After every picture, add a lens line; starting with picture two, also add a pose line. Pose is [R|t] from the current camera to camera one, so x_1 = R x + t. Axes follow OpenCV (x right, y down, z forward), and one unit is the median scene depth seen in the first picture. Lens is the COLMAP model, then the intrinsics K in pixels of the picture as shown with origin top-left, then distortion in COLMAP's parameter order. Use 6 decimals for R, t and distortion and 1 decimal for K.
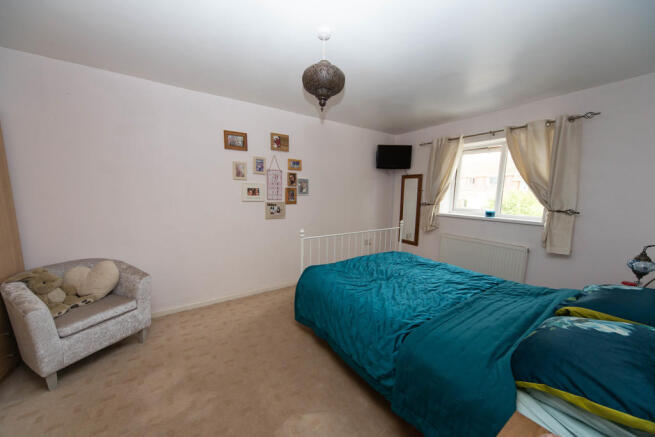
lens RADIAL K [[224.6, 0, 327.5], [0, 224.6, 218.5], [0, 0, 1]] dist [0.000591, 0.000009]
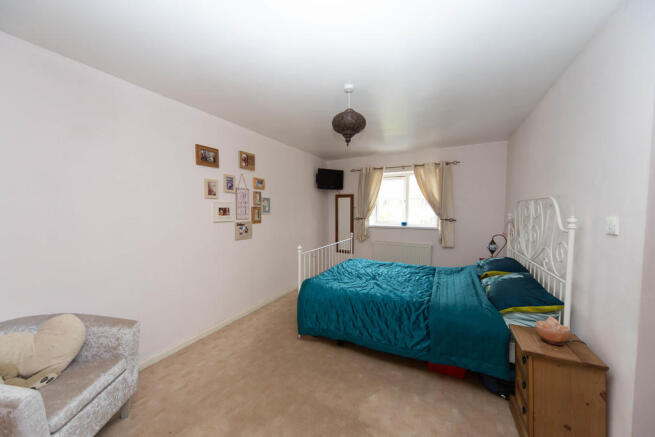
lens RADIAL K [[224.6, 0, 327.5], [0, 224.6, 218.5], [0, 0, 1]] dist [0.000591, 0.000009]
pose [[0.883825, -0.035789, 0.466447, -0.375634], [0.070011, 0.995960, -0.056241, -0.008173], [-0.462549, 0.082364, 0.882760, -0.009976]]
